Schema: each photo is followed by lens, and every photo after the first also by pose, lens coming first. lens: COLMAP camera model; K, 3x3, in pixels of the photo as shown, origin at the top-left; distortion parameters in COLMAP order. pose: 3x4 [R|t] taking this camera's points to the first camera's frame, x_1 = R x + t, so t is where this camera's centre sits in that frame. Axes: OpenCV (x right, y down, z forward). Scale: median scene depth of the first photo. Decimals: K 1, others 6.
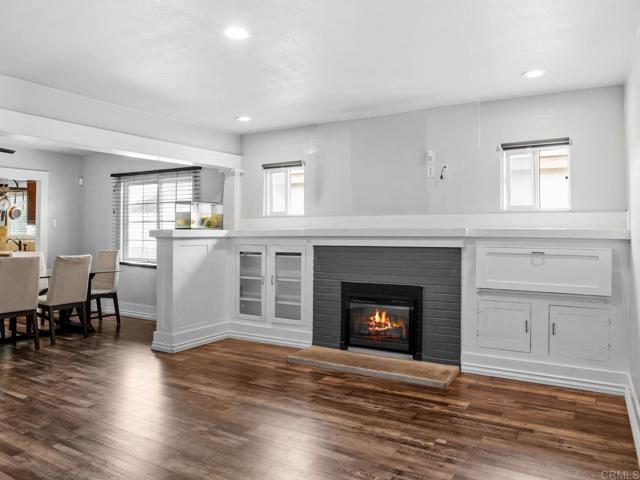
lens RADIAL K [[457.0, 0, 313.1], [0, 457.0, 227.9], [0, 0, 1]] dist [-0.059035, 0.033397]
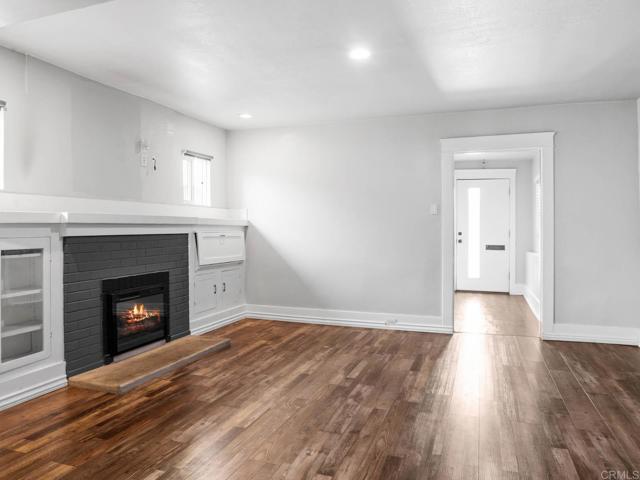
lens RADIAL K [[457.0, 0, 318.9], [0, 457.0, 234.8], [0, 0, 1]] dist [-0.059035, 0.033397]
pose [[-0.191882, -0.017594, 0.981260, -0.779481], [-0.014145, 0.999785, 0.015160, 0.020958], [-0.981316, -0.010971, -0.192090, 0.780381]]
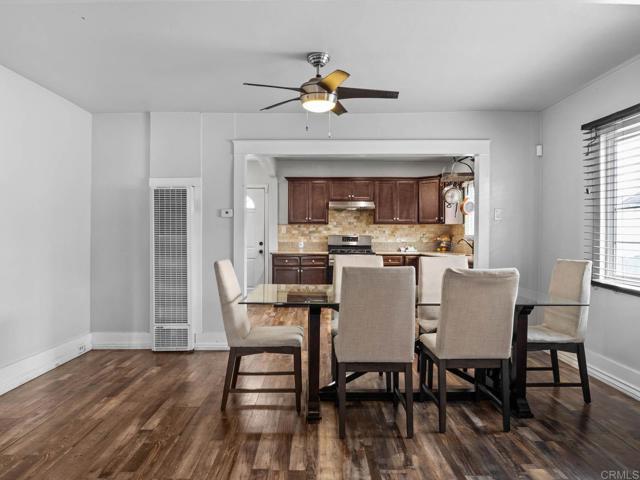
lens RADIAL K [[457.0, 0, 321.2], [0, 457.0, 235.3], [0, 0, 1]] dist [-0.059035, 0.033397]
pose [[0.521843, 0.000547, -0.853042, -0.202796], [0.006555, 0.999968, 0.004651, 0.021768], [0.853017, -0.008019, 0.521822, 0.628396]]
